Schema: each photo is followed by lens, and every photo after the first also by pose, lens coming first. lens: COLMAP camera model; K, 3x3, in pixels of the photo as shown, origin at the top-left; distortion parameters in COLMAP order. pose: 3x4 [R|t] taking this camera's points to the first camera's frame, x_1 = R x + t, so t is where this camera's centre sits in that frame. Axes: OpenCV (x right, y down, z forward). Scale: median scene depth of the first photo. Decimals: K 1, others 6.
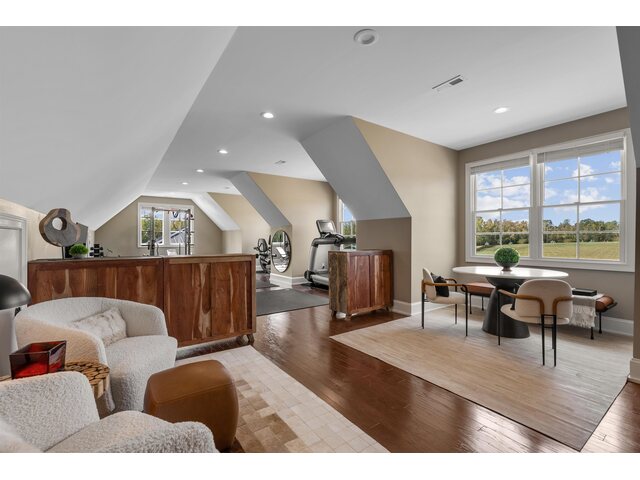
lens RADIAL K [[288.0, 0, 320.2], [0, 288.0, 240.1], [0, 0, 1]] dist [-0.003780, -0.000406]
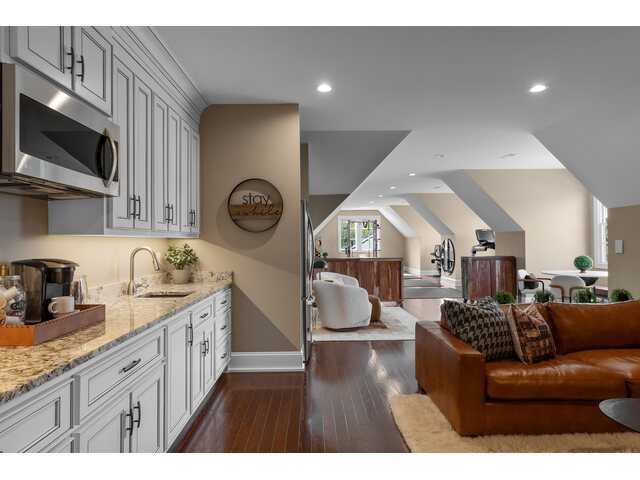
lens RADIAL K [[390.8, 0, 319.2], [0, 390.8, 240.0], [0, 0, 1]] dist [-0.002677, -0.000416]
pose [[0.829449, -0.009032, -0.558509, 0.527497], [0.006016, 0.999956, -0.007236, -0.033618], [0.558549, 0.002642, 0.829467, -0.983476]]
